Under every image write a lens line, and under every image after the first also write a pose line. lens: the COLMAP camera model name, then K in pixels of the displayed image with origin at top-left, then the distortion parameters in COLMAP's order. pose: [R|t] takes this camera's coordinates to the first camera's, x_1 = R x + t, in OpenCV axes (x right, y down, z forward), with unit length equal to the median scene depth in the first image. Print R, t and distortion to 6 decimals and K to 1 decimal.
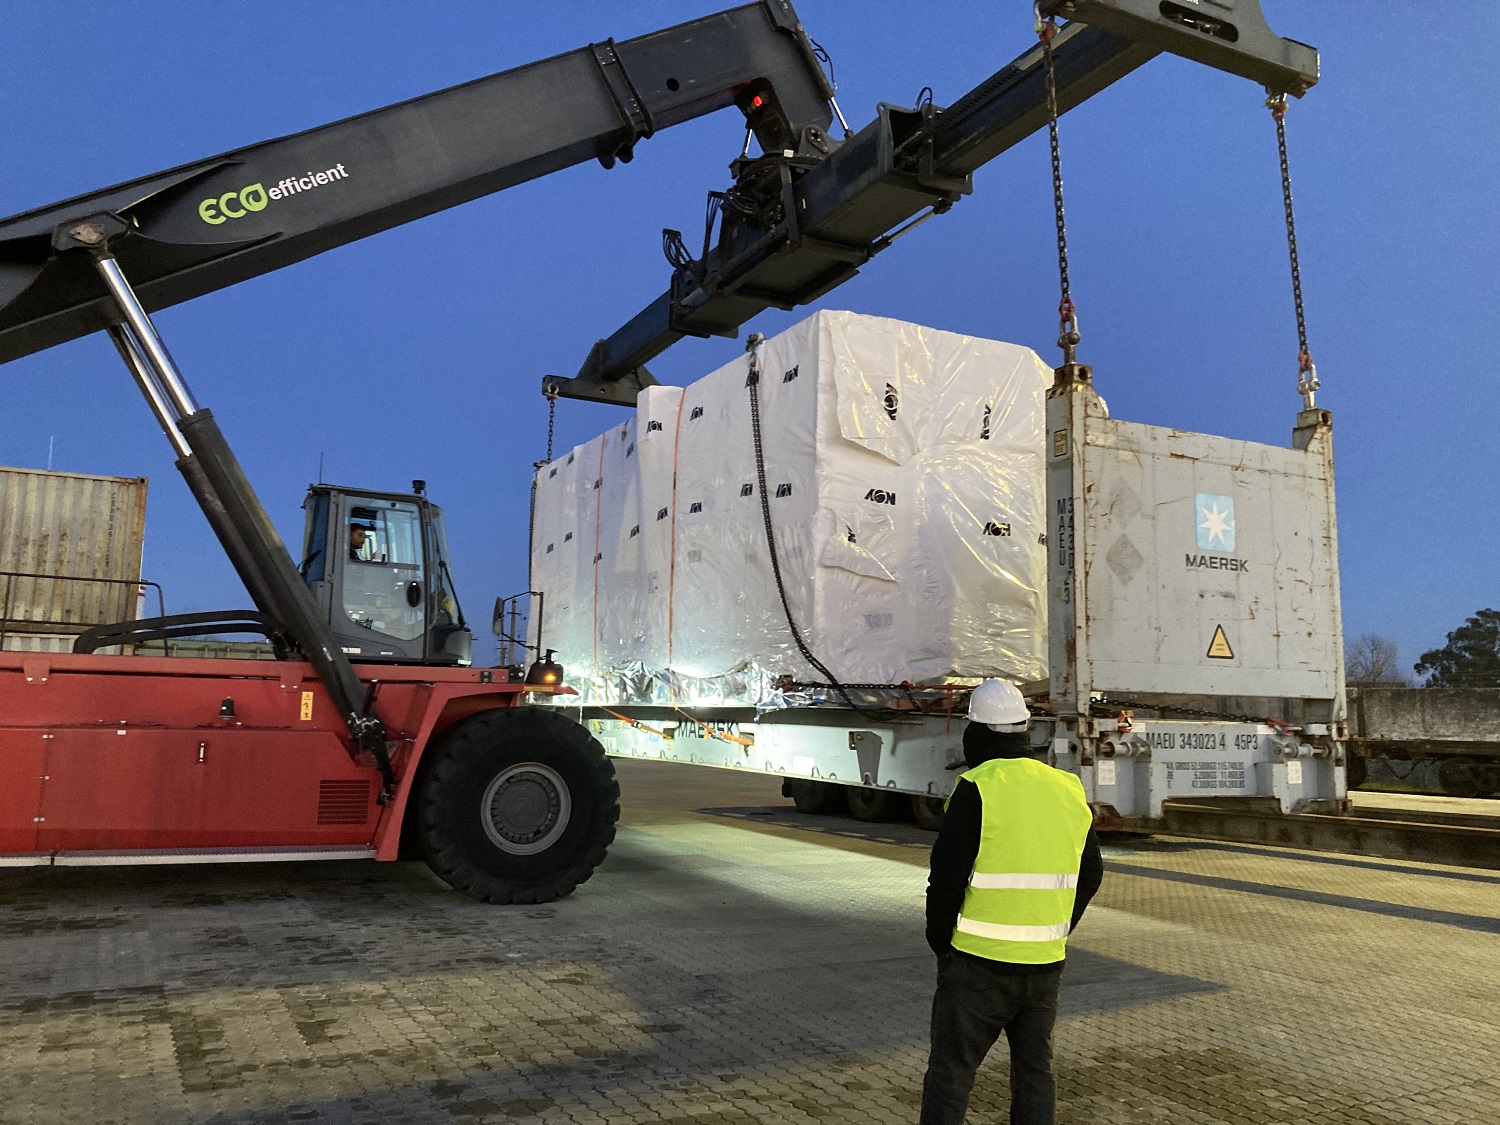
lens RADIAL K [[1264.7, 0, 750.0], [0, 1264.7, 562.5], [0, 0, 1]] dist [0.068389, -0.092158]
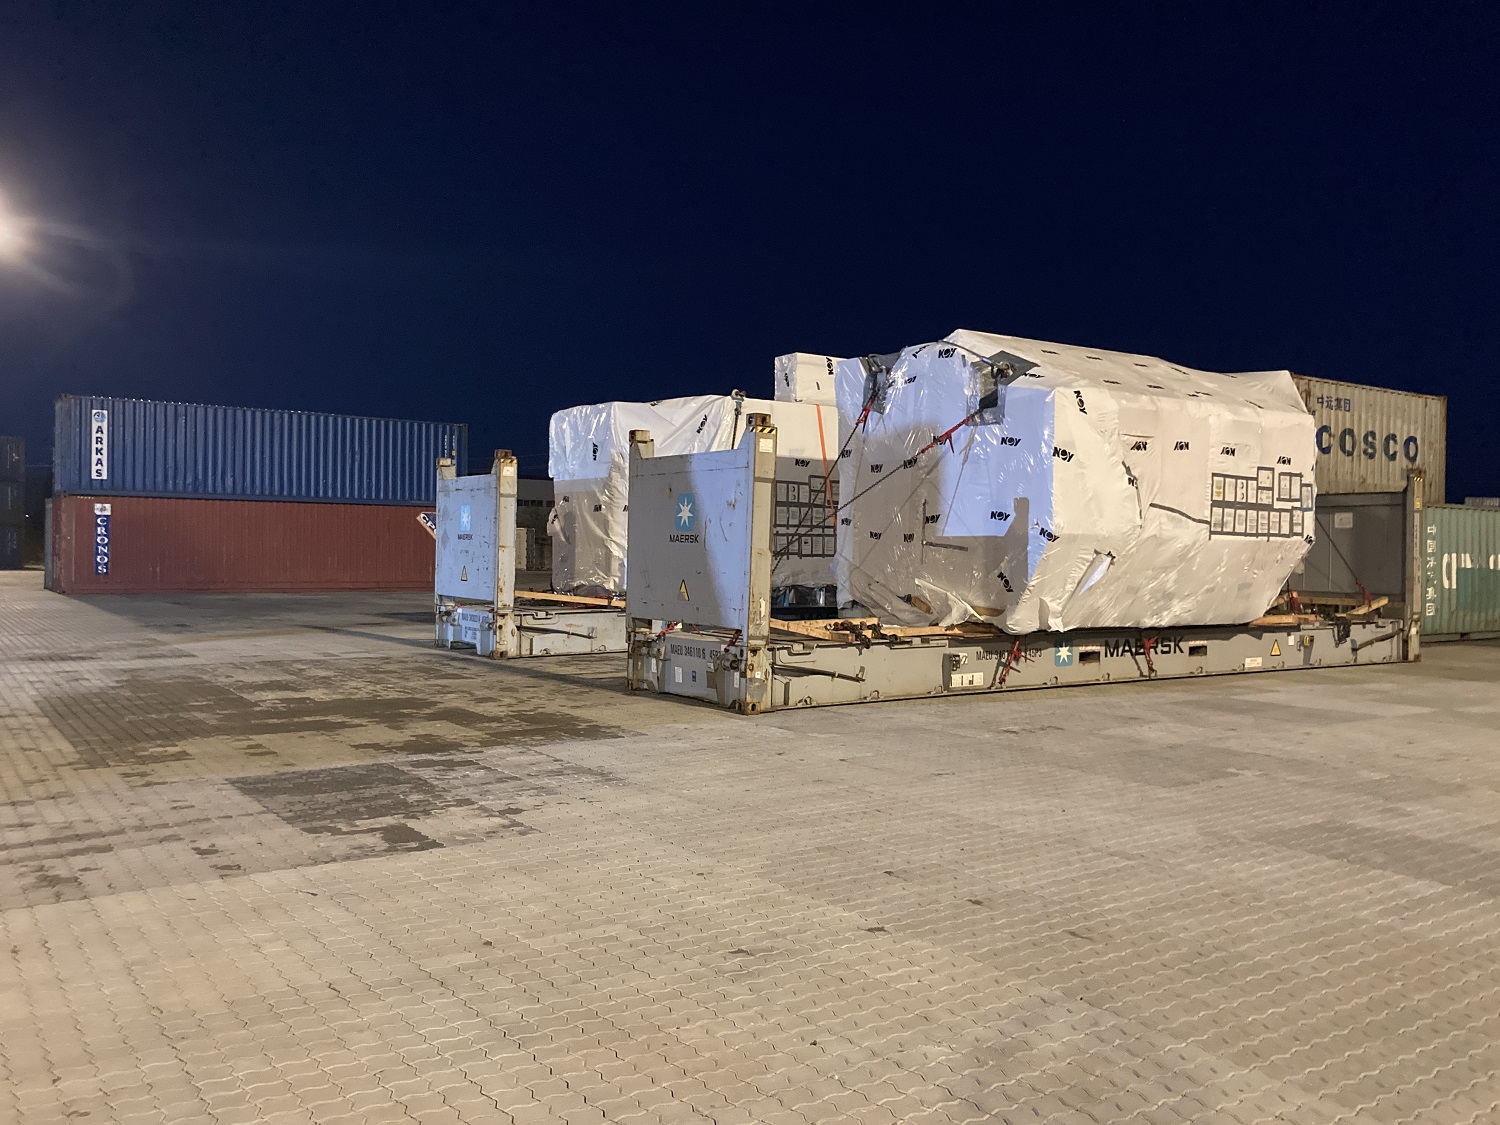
lens RADIAL K [[1264.7, 0, 750.0], [0, 1264.7, 562.5], [0, 0, 1]] dist [0.068389, -0.092158]
pose [[0.173686, -0.017791, -0.984640, 2.575057], [0.115163, 0.993344, 0.002366, 0.094141], [0.978044, -0.113805, 0.174579, 1.084456]]
